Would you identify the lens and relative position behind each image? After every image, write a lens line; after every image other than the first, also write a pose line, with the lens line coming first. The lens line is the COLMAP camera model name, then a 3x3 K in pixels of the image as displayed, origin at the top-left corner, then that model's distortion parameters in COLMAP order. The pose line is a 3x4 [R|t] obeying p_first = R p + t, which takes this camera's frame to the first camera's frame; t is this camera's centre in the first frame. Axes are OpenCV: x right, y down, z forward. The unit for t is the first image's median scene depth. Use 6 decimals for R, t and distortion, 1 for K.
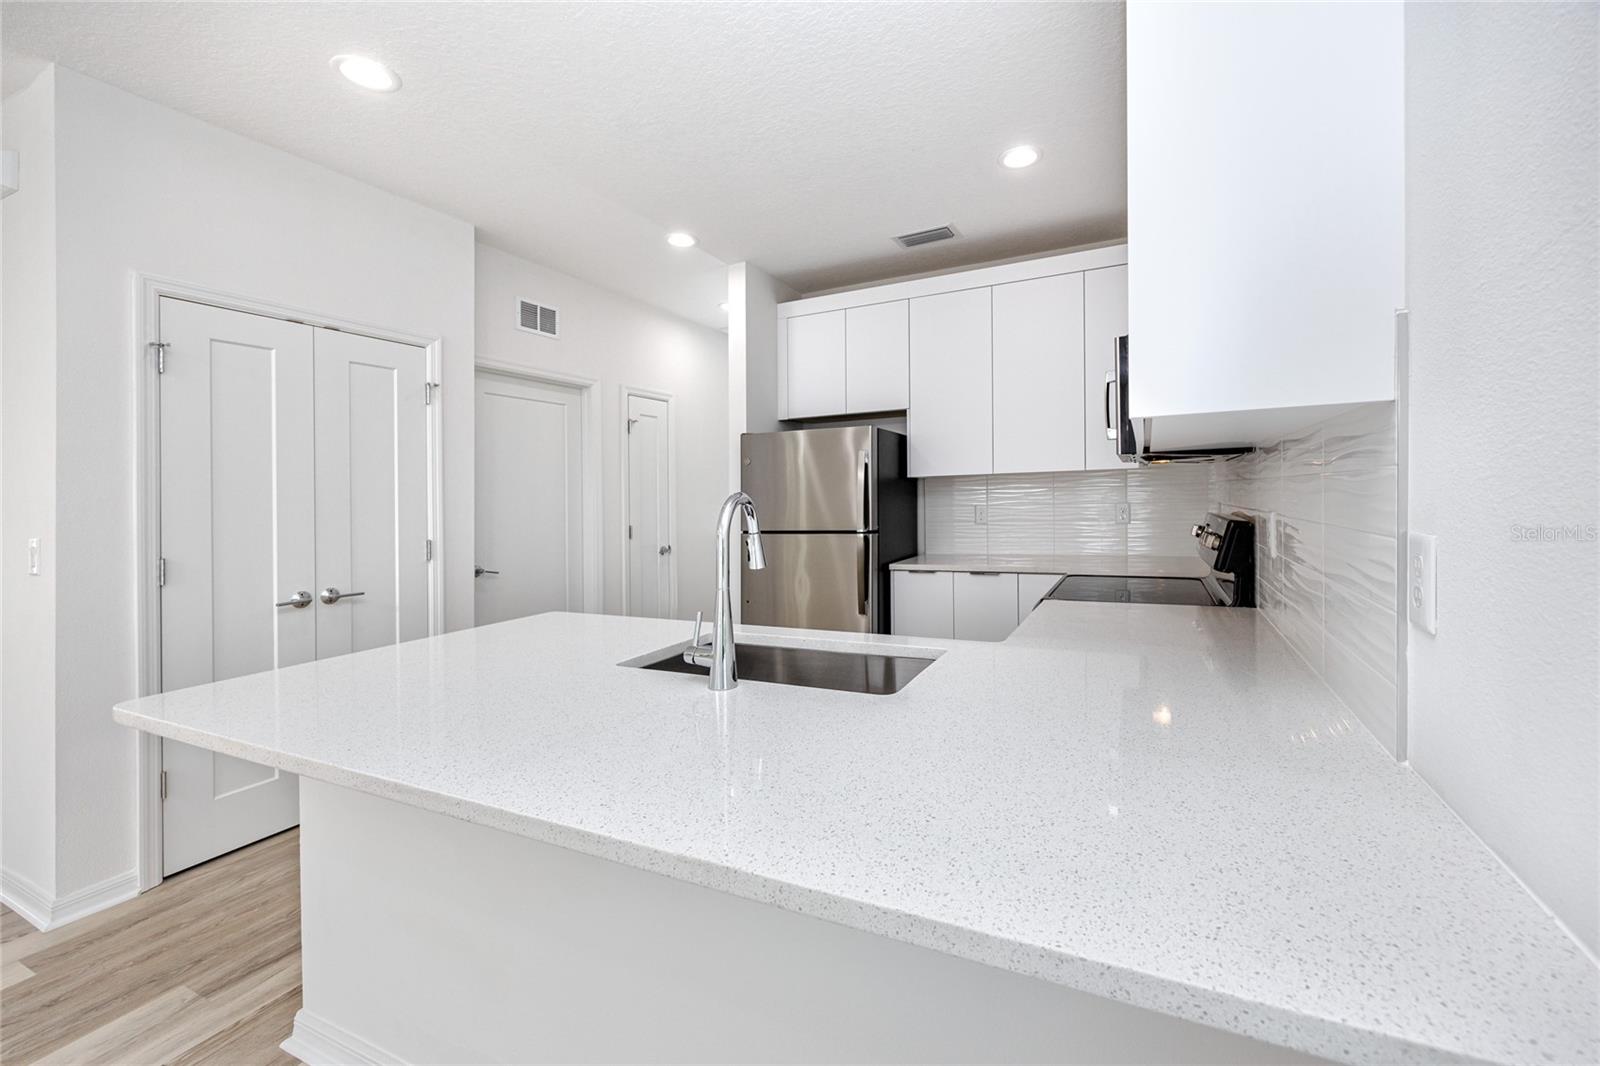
lens RADIAL K [[660.4, 0, 863.9], [0, 660.4, 498.7], [0, 0, 1]] dist [0.003787, -0.000256]
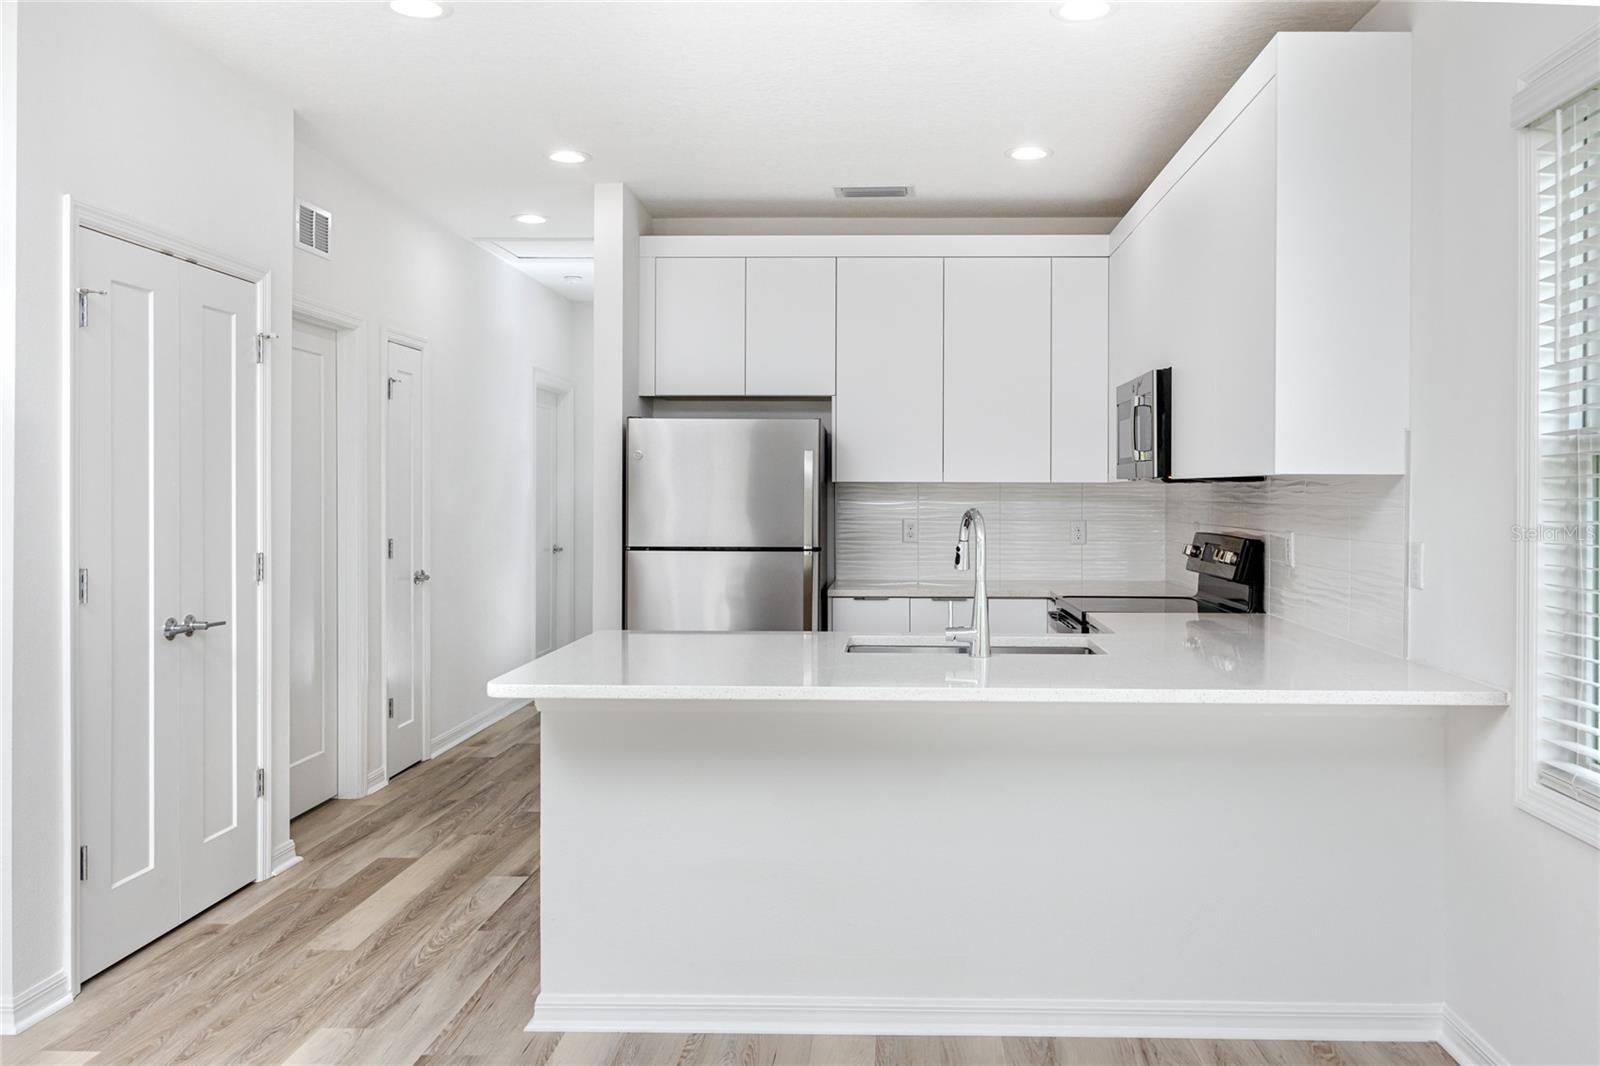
lens RADIAL K [[1311.0, 0, 828.5], [0, 1311.0, 499.9], [0, 0, 1]] dist [0.013604, 0.005958]
pose [[0.930218, 0.025121, 0.366147, -0.542721], [-0.025196, 0.999672, -0.004576, -0.004178], [-0.366141, -0.004969, 0.930546, -0.490793]]
